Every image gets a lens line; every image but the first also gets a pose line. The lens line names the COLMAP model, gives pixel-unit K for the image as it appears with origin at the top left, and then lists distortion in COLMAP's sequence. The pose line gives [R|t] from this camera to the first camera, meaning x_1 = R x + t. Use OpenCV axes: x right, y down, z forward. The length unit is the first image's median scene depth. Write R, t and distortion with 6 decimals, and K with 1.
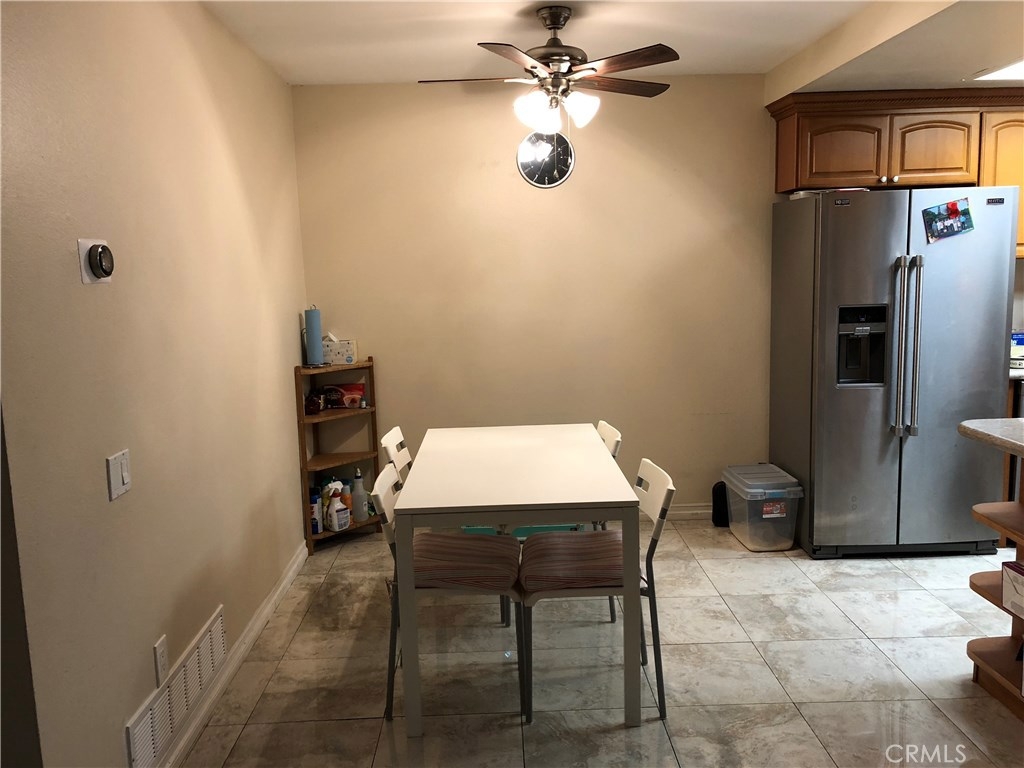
lens RADIAL K [[822.6, 0, 512.0], [0, 822.6, 384.0], [0, 0, 1]] dist [0.011730, -0.006691]
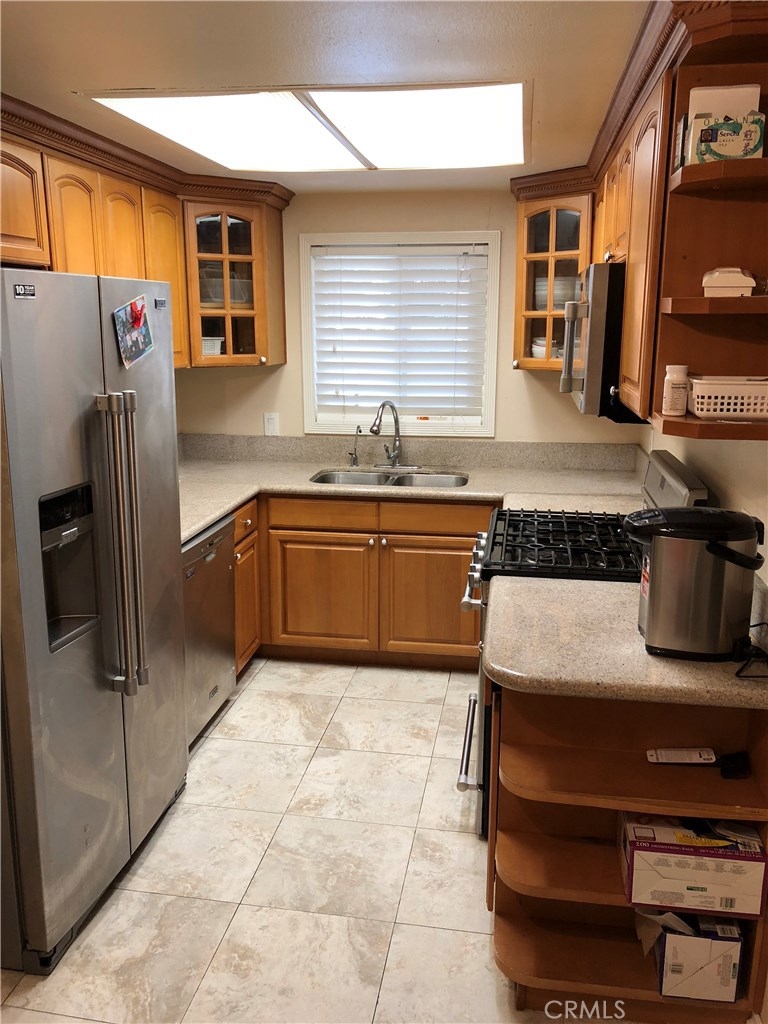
lens RADIAL K [[822.6, 0, 384.0], [0, 822.6, 512.0], [0, 0, 1]] dist [0.011730, -0.006691]
pose [[0.178195, -0.187765, 0.965914, -0.049234], [0.129230, 0.977588, 0.166194, -0.141962], [-0.975472, 0.095210, 0.198466, 0.694608]]
